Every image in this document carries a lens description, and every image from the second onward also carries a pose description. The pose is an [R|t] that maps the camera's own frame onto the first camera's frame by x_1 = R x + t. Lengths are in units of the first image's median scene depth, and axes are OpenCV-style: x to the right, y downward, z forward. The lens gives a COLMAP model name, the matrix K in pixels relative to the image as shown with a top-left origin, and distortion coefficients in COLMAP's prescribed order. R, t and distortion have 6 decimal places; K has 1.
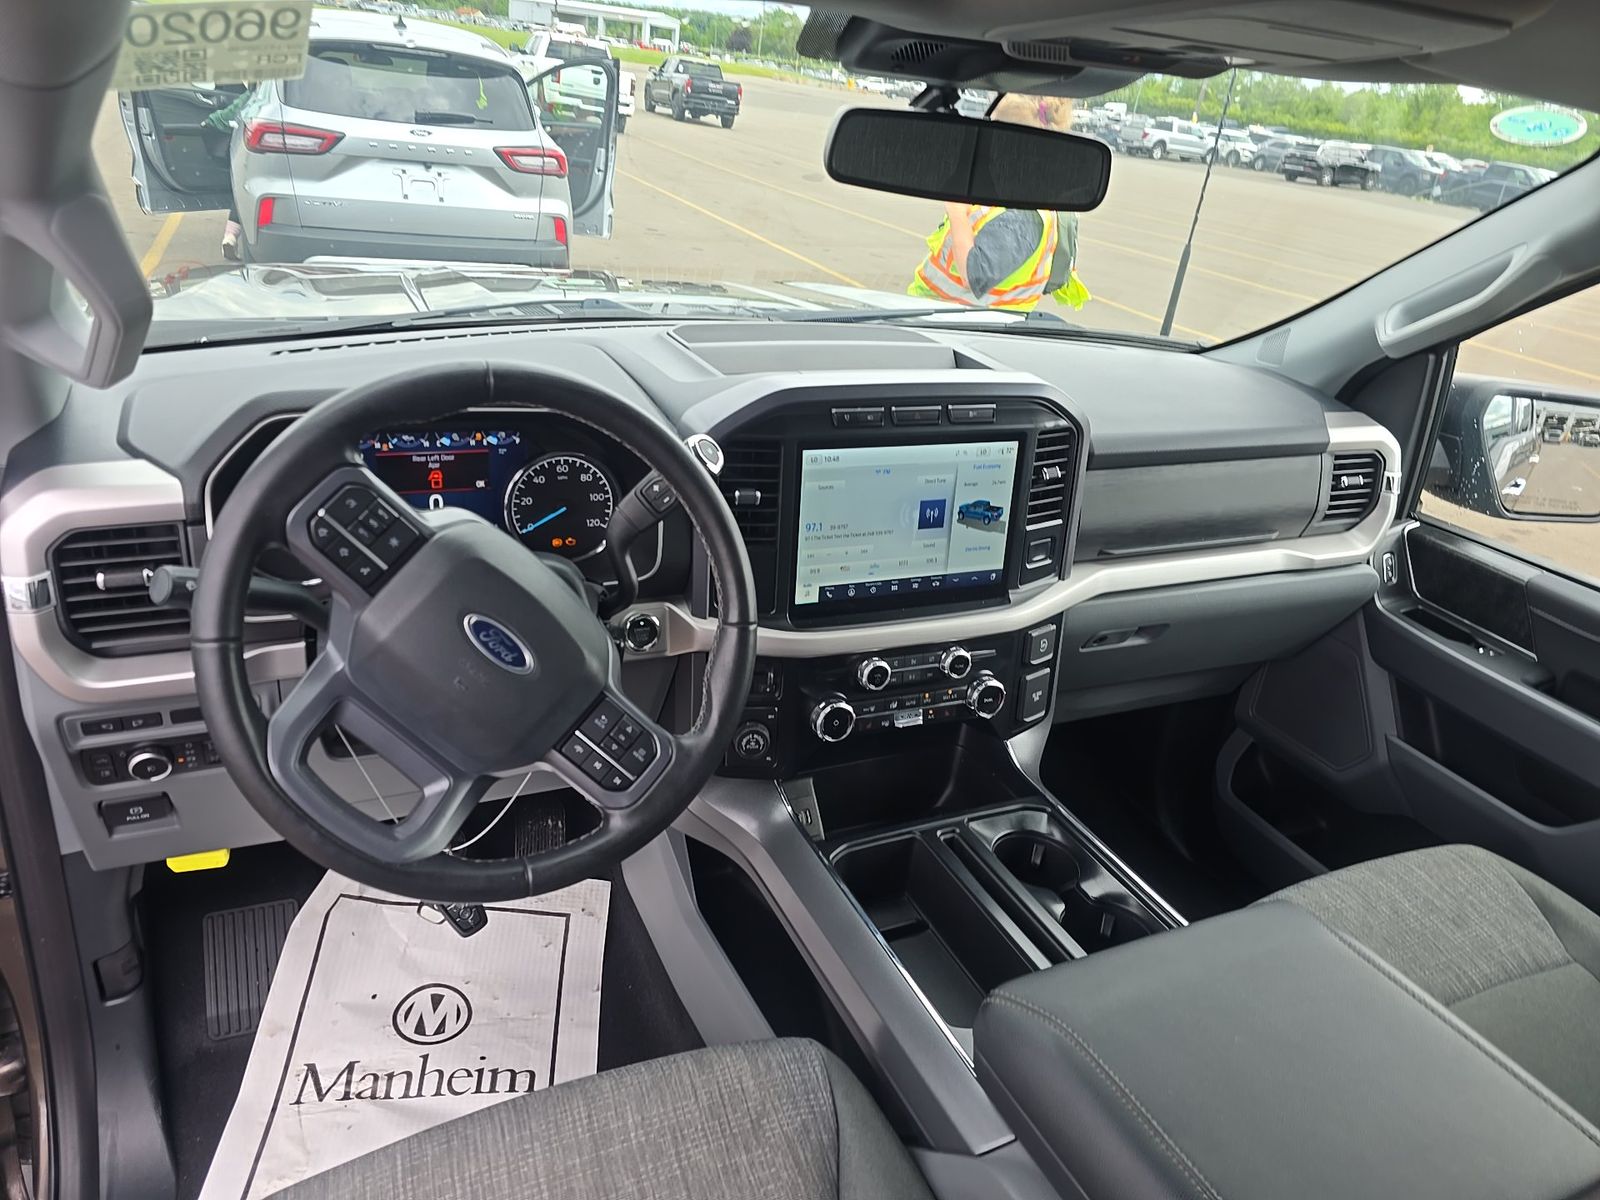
lens RADIAL K [[1108.4, 0, 800.0], [0, 1108.4, 600.0], [0, 0, 1]] dist [0.003631, -0.033541]
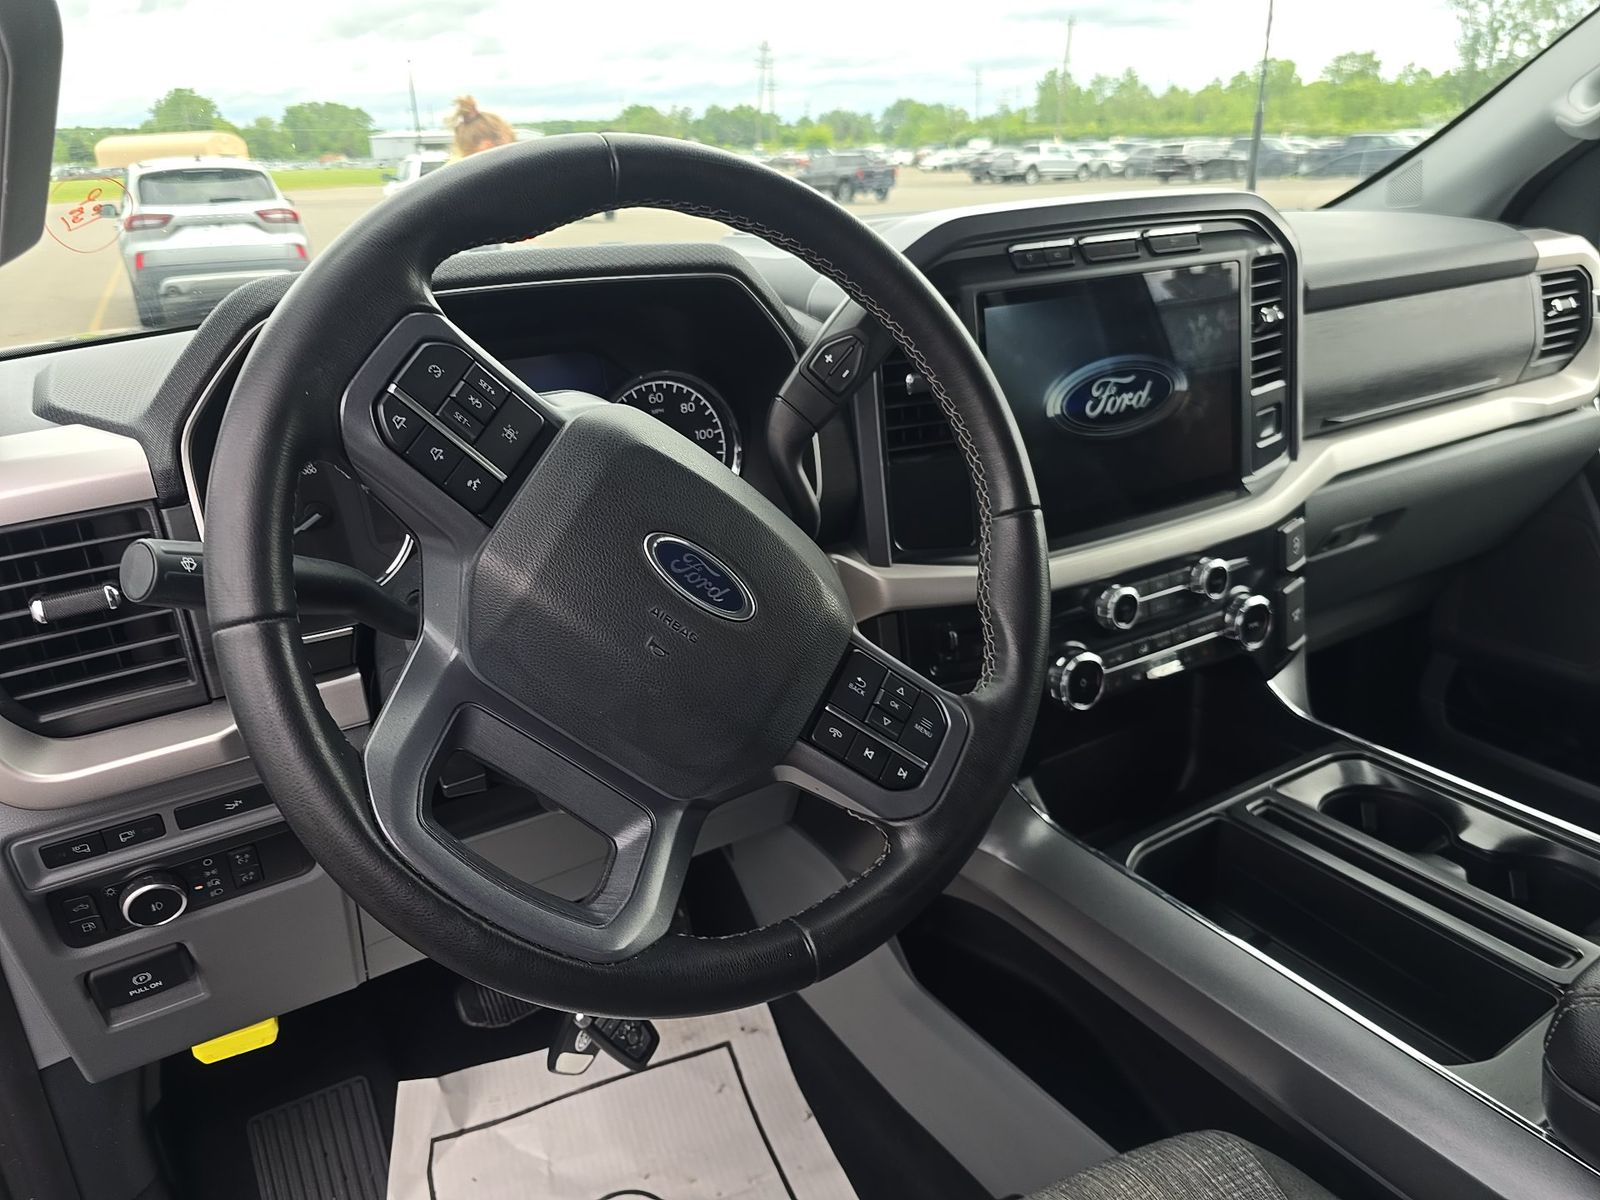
lens RADIAL K [[1131.2, 0, 771.8], [0, 1131.2, 611.7], [0, 0, 1]] dist [-0.017058, -0.006070]
pose [[0.982758, -0.183241, 0.024678, -0.180413], [0.184443, 0.980914, -0.061558, 0.075316], [-0.012927, 0.065048, 0.997798, 0.270177]]
